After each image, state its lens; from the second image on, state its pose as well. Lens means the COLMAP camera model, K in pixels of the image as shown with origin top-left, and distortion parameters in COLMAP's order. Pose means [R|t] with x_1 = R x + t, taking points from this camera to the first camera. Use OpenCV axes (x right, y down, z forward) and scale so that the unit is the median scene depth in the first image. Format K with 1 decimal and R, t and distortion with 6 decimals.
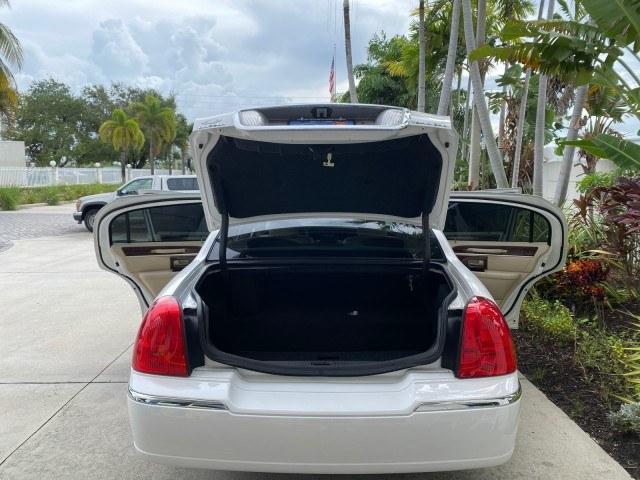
lens RADIAL K [[491.7, 0, 322.6], [0, 491.7, 237.5], [0, 0, 1]] dist [0.021486, -0.022146]
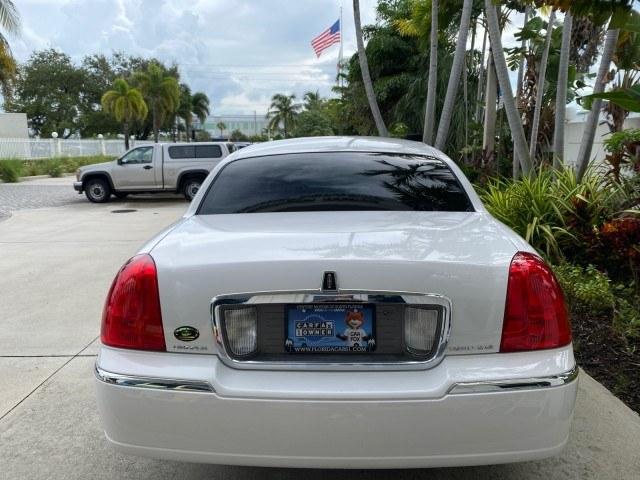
lens RADIAL K [[491.7, 0, 322.1], [0, 491.7, 239.7], [0, 0, 1]] dist [0.021486, -0.022146]
pose [[0.999849, -0.006638, -0.016082, -0.000235], [0.007584, 0.998202, 0.059466, 0.009040], [0.015659, -0.059579, 0.998101, 0.034679]]
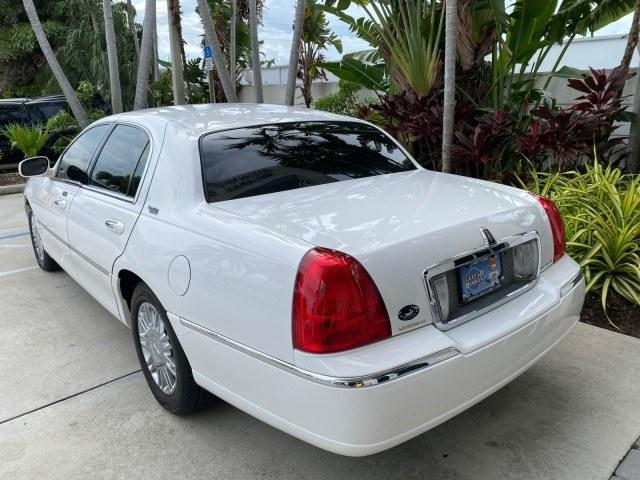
lens RADIAL K [[491.7, 0, 317.2], [0, 491.7, 236.5], [0, 0, 1]] dist [0.021486, -0.022146]
pose [[0.759131, -0.183745, 0.624466, -0.142903], [0.095934, 0.980438, 0.171864, -0.004446], [-0.643830, -0.070560, 0.761908, 0.081533]]
